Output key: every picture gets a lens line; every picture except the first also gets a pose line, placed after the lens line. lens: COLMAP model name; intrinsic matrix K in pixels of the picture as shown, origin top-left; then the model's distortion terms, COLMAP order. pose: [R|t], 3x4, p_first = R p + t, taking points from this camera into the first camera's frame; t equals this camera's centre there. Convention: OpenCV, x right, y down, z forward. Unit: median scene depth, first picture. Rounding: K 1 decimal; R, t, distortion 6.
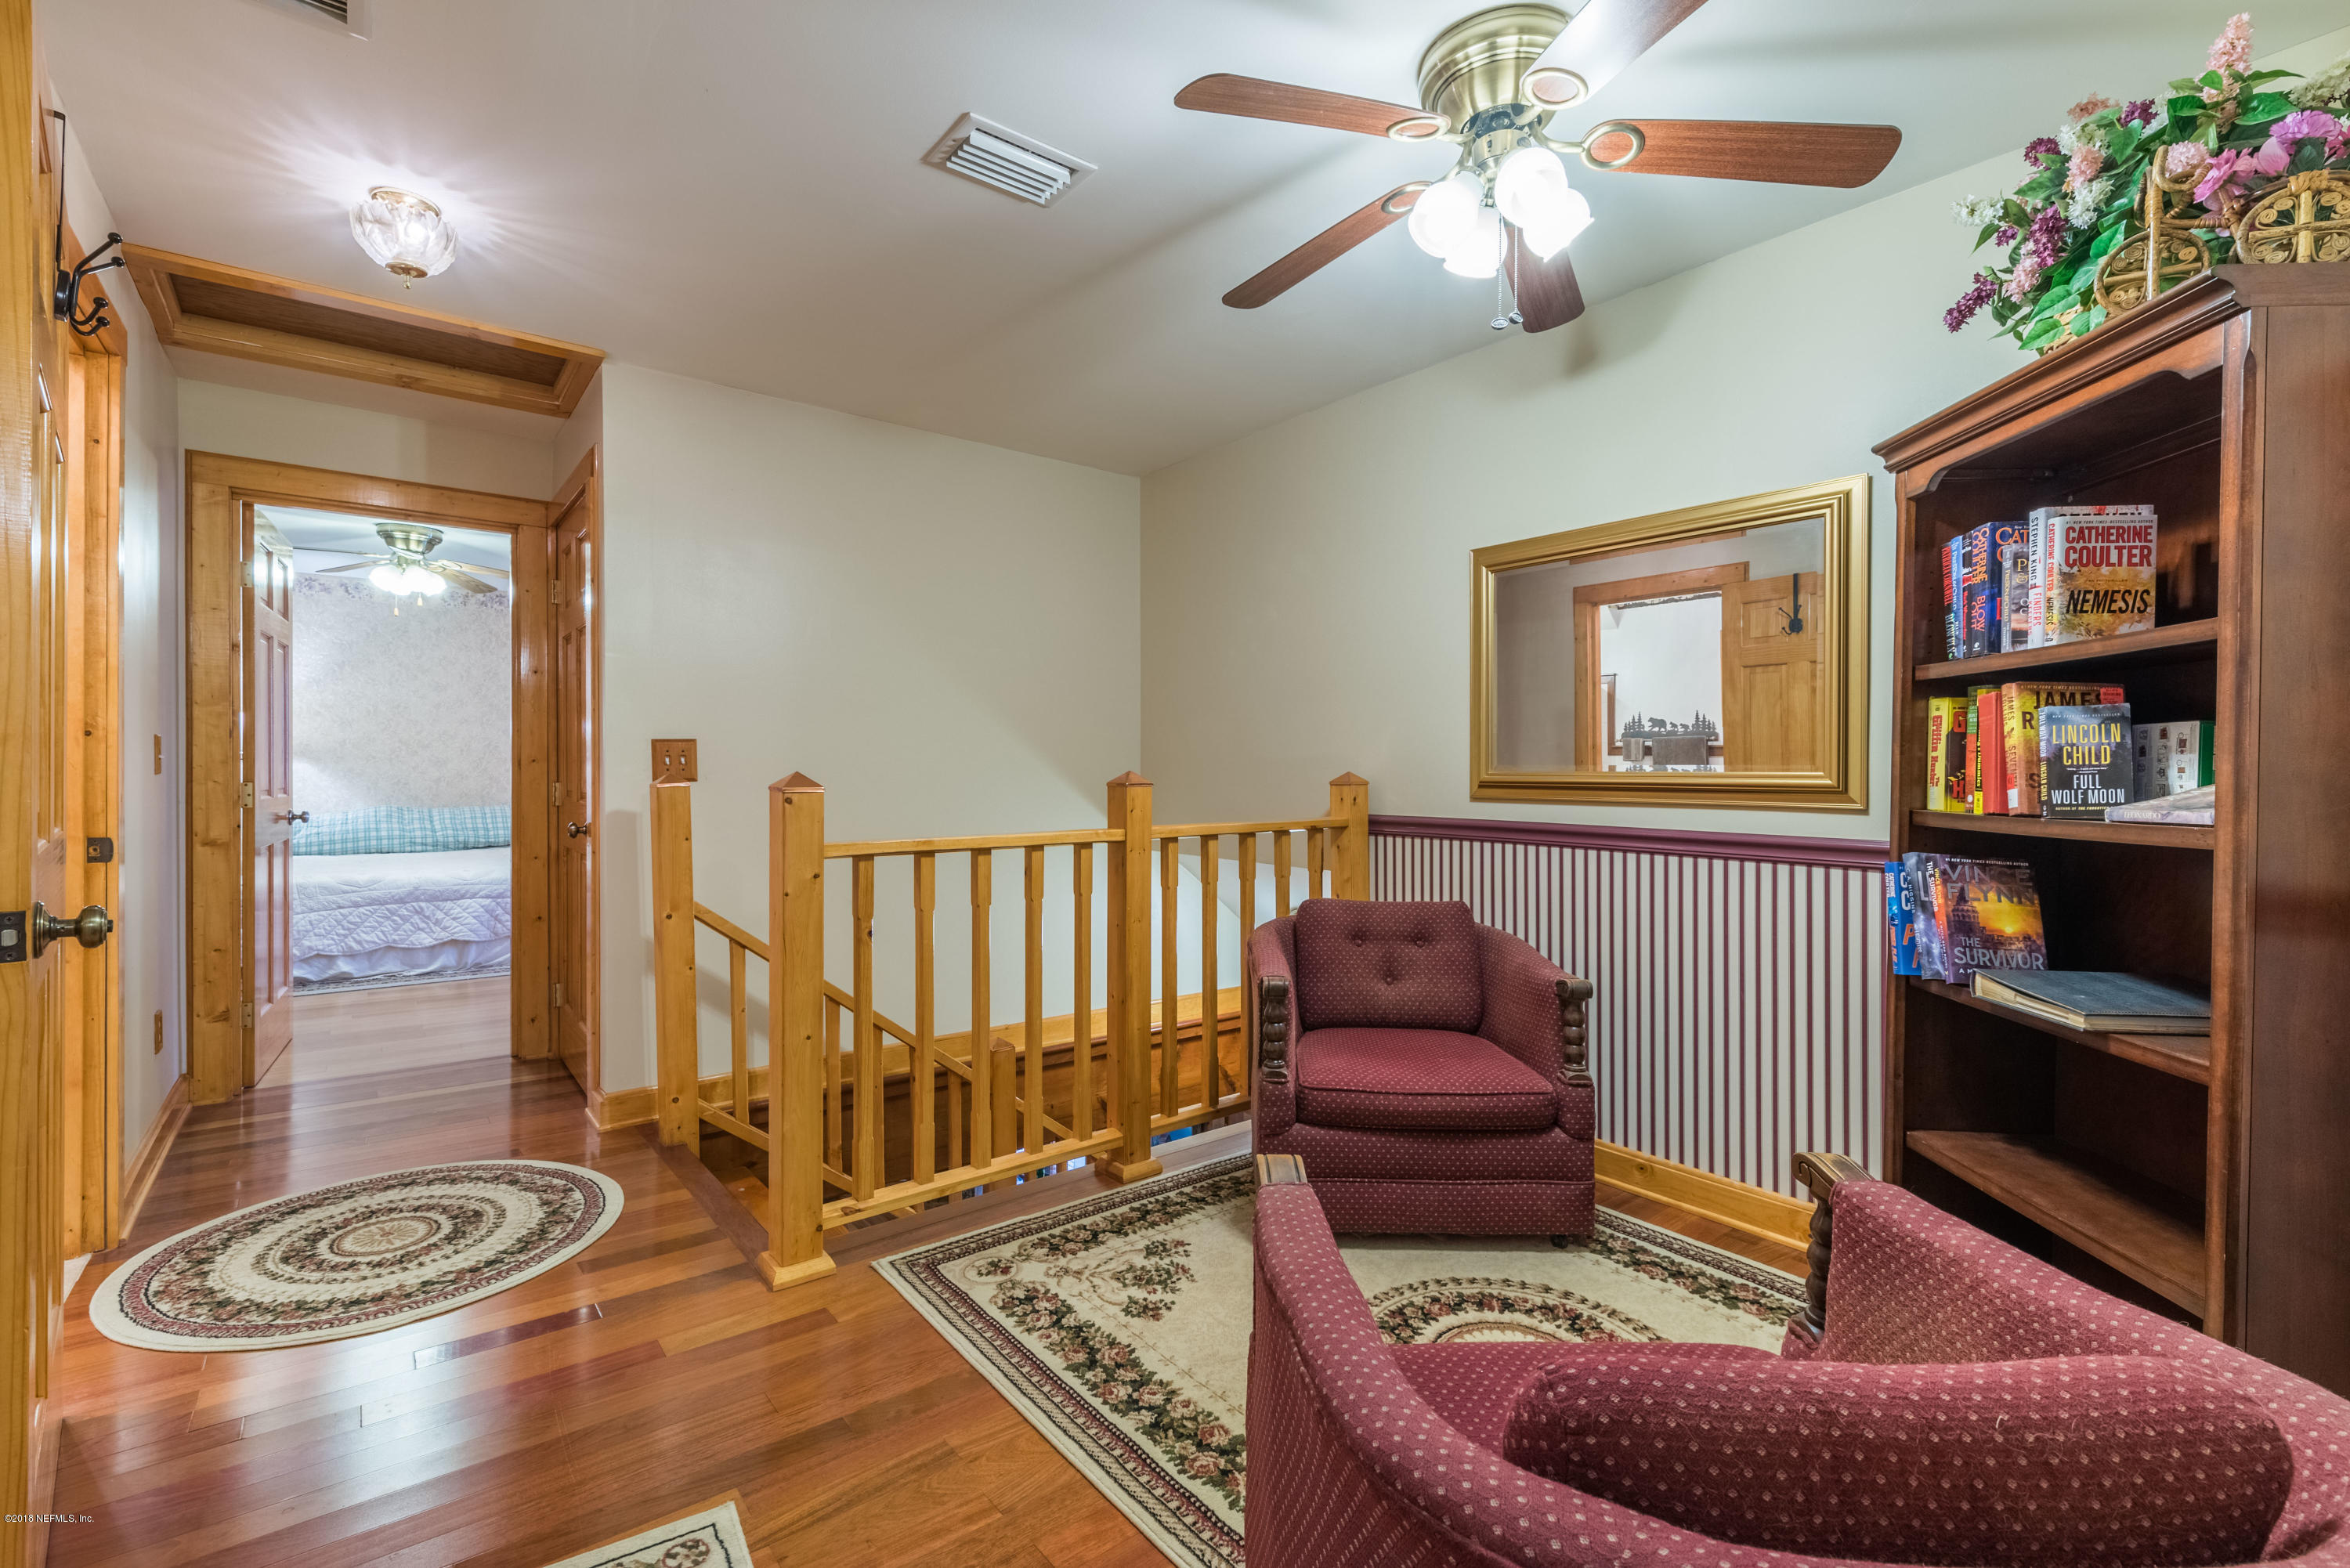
lens RADIAL K [[1048.8, 0, 1177.6], [0, 1048.8, 777.4], [0, 0, 1]] dist [0.001057, 0.000076]
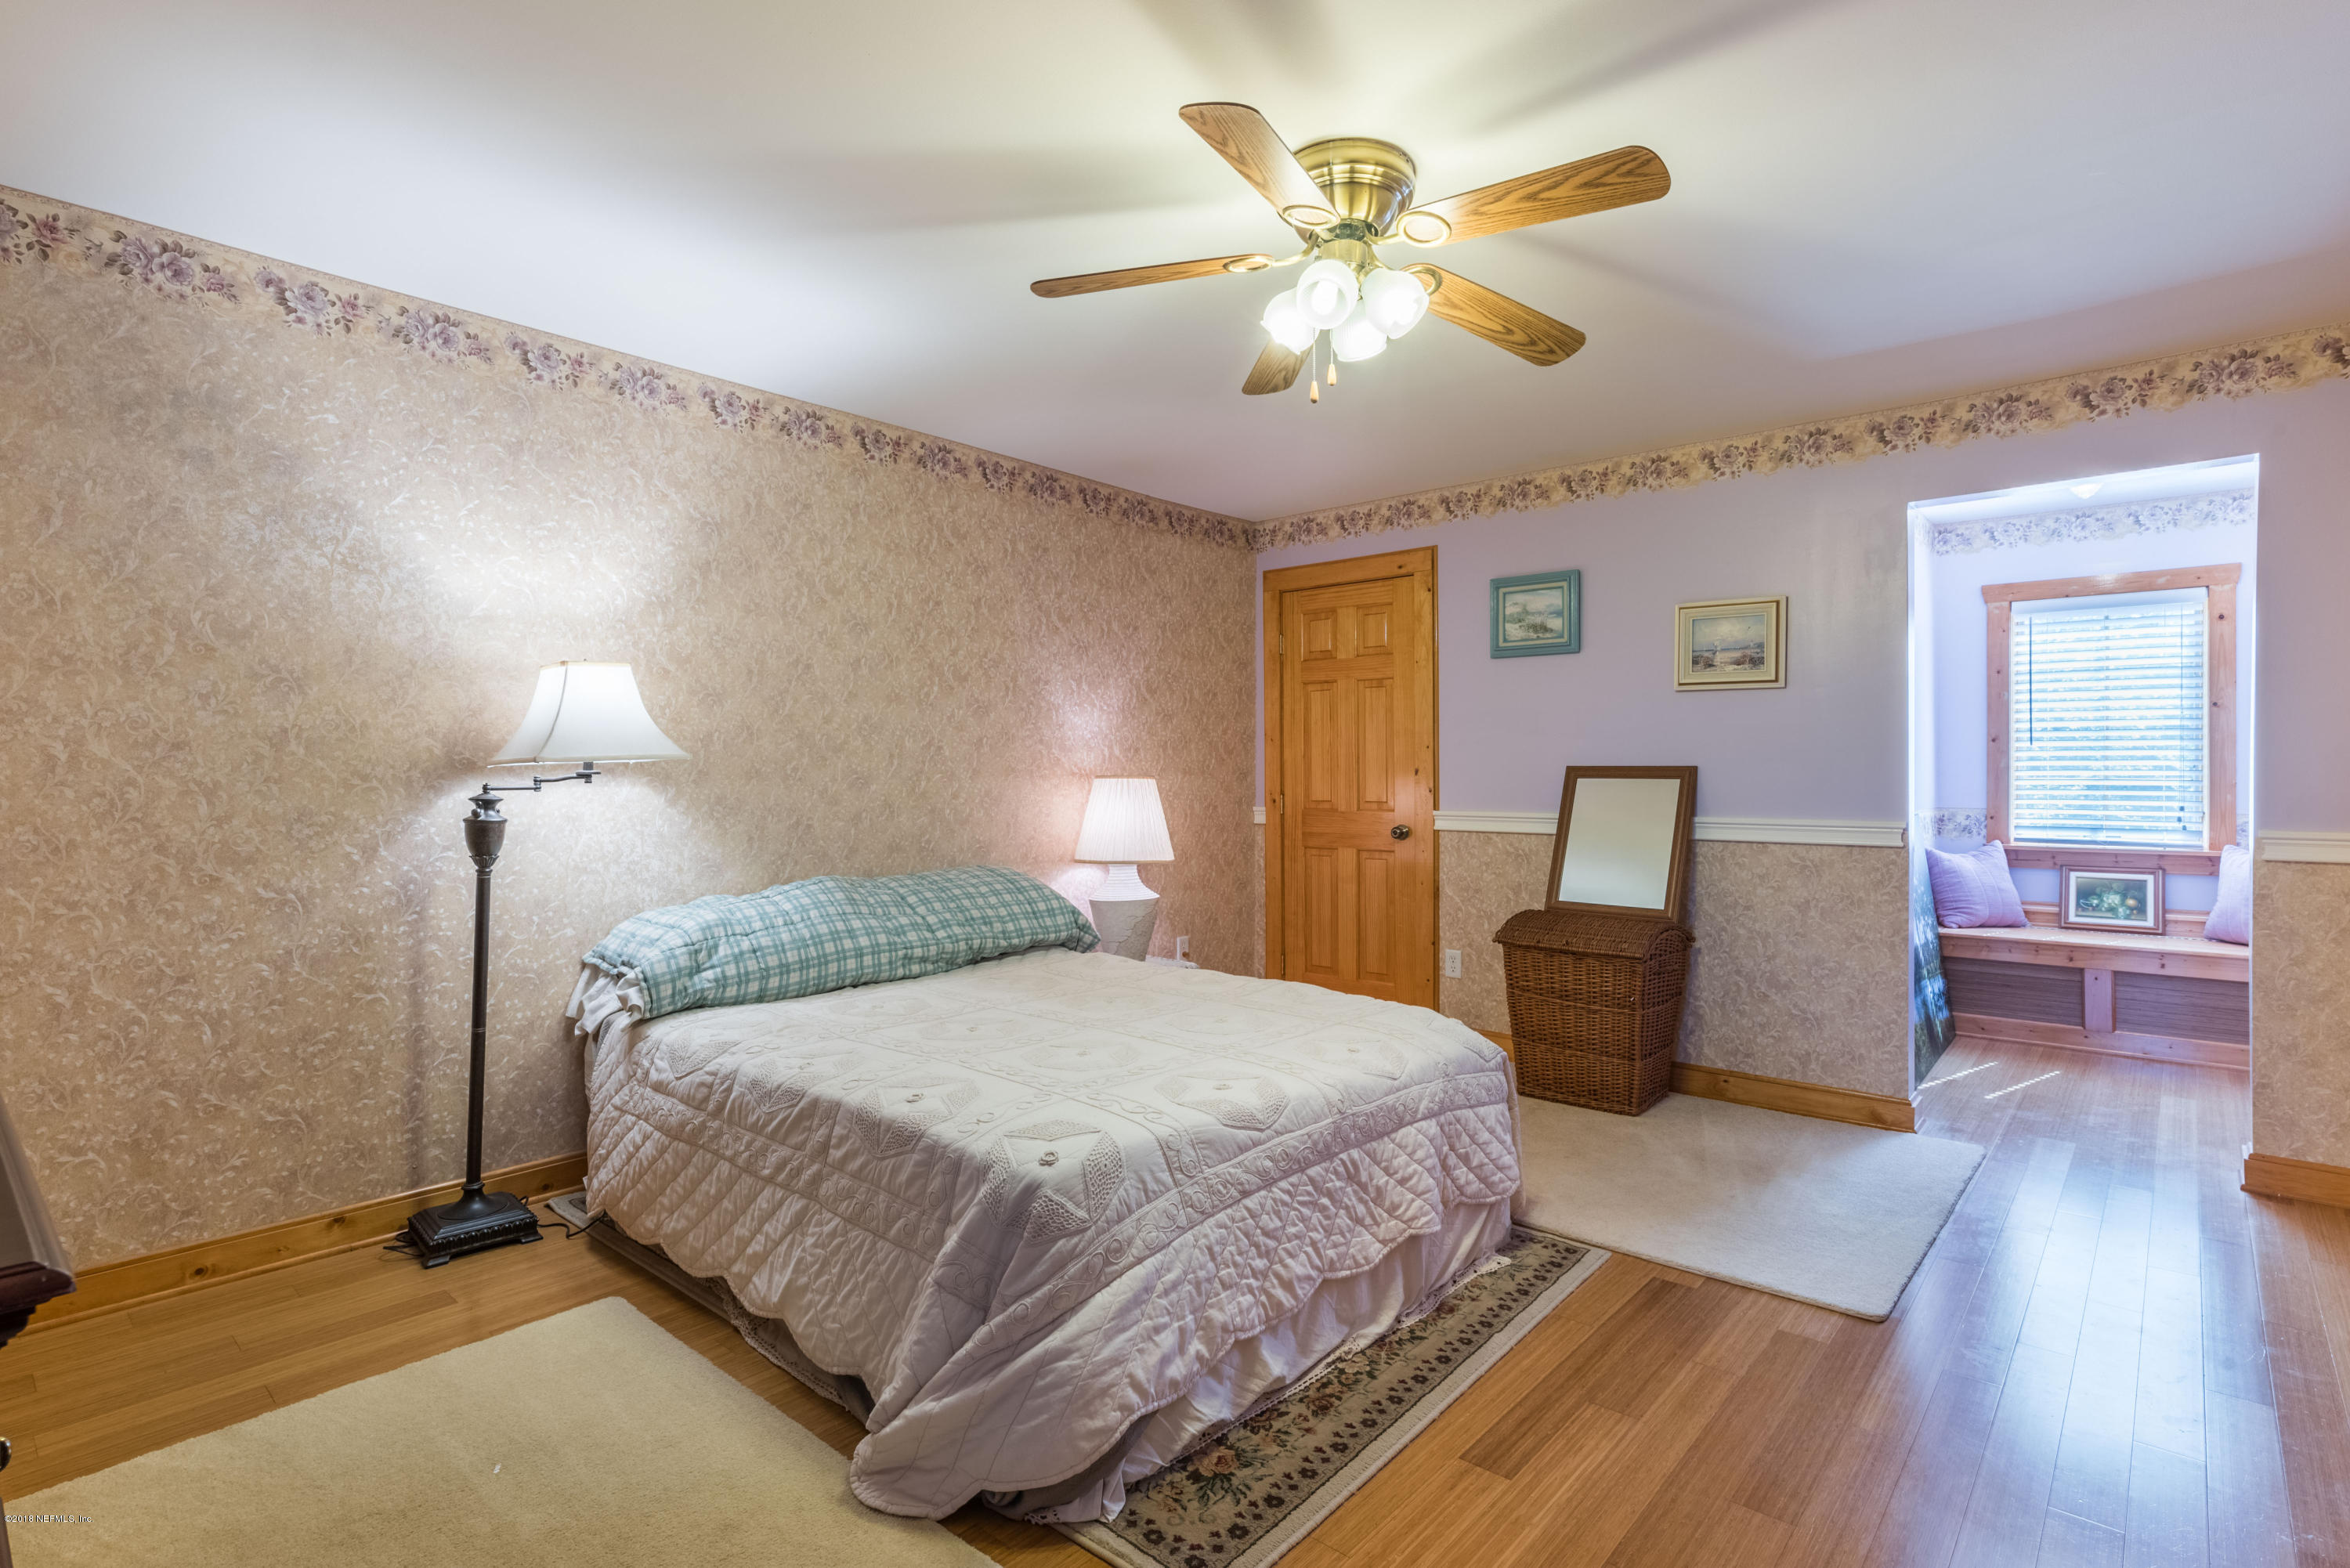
lens RADIAL K [[1149.8, 0, 1173.5], [0, 1149.8, 775.3], [0, 0, 1]] dist [0.001073, 0.000023]
pose [[0.983330, -0.006058, 0.181727, -0.846007], [0.006981, 0.999966, -0.004444, -0.017282], [-0.181694, 0.005638, 0.983339, 0.583088]]
